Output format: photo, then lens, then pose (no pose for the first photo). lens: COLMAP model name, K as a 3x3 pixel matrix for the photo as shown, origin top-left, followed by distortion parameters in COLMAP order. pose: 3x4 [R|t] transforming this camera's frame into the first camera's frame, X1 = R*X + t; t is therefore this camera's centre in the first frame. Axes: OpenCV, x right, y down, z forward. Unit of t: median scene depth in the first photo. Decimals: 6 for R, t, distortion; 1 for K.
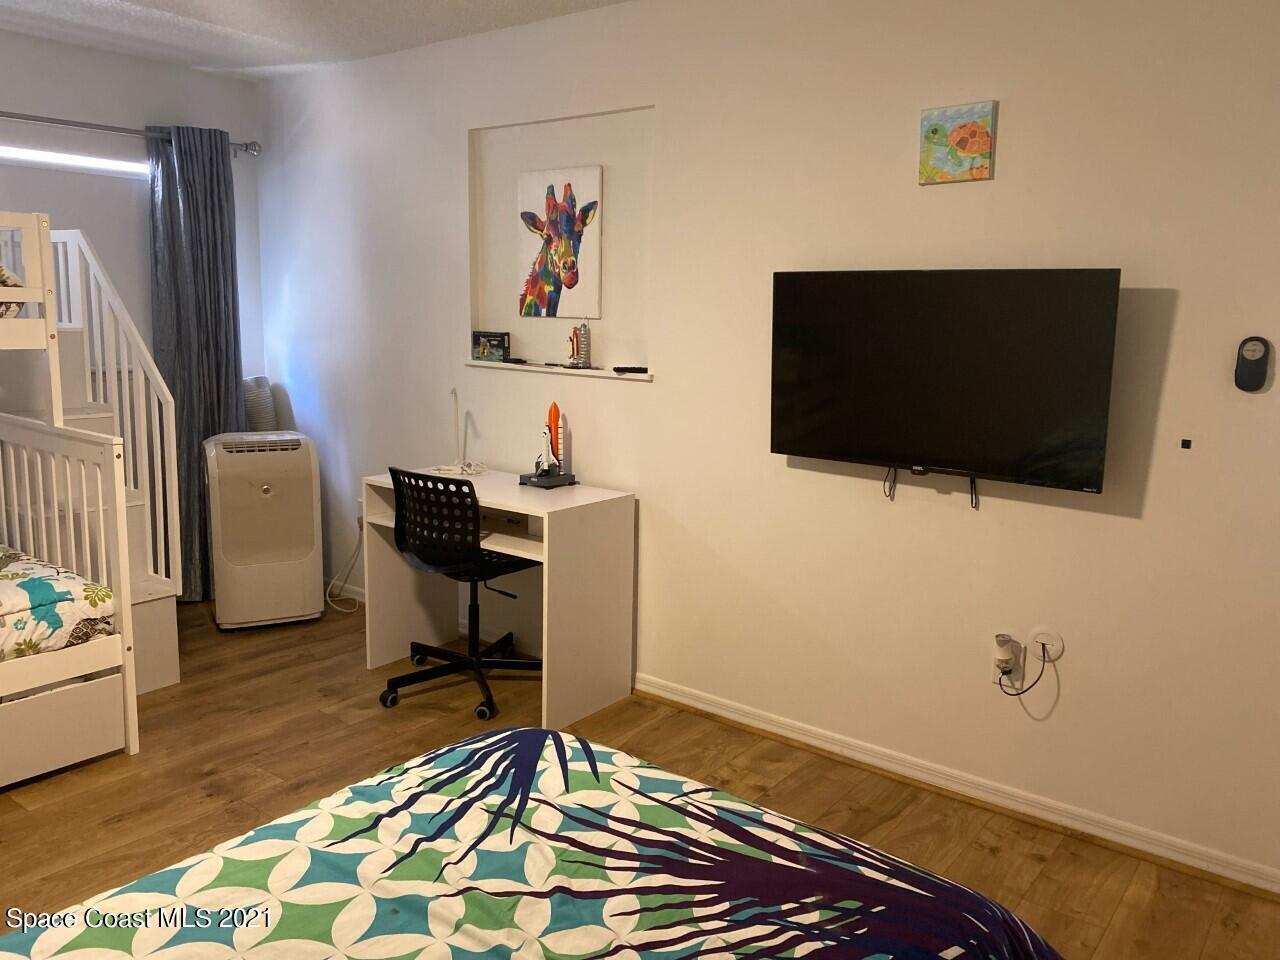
lens RADIAL K [[988.0, 0, 637.5], [0, 988.0, 477.6], [0, 0, 1]] dist [0.012400, 0.006925]
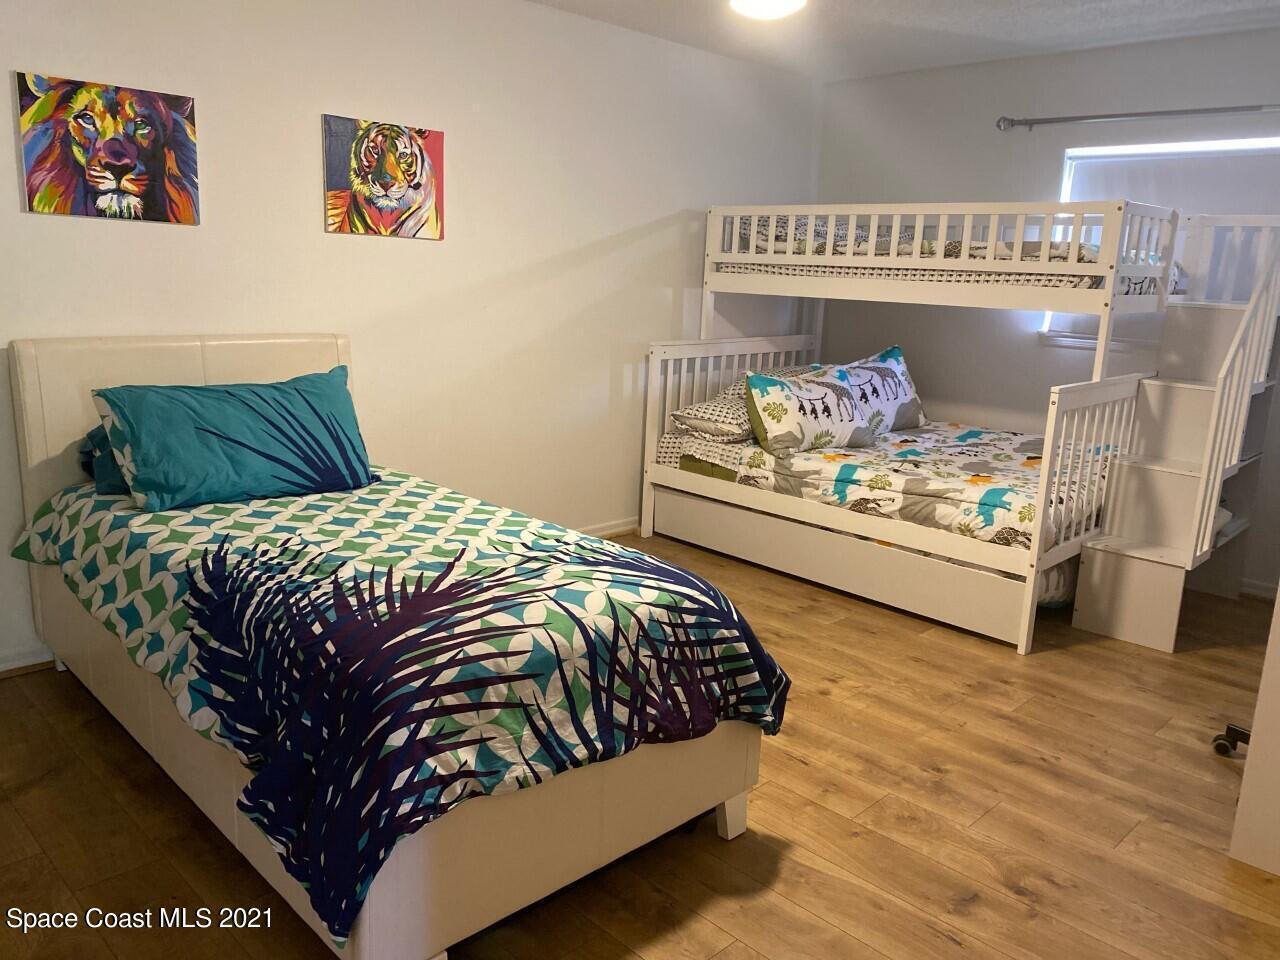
lens RADIAL K [[988.0, 0, 637.3], [0, 988.0, 480.9], [0, 0, 1]] dist [0.012400, 0.006925]
pose [[-0.117500, 0.187021, -0.975303, 0.731376], [-0.211765, 0.954799, 0.208602, -0.076635], [0.970232, 0.231046, -0.072585, 0.652080]]
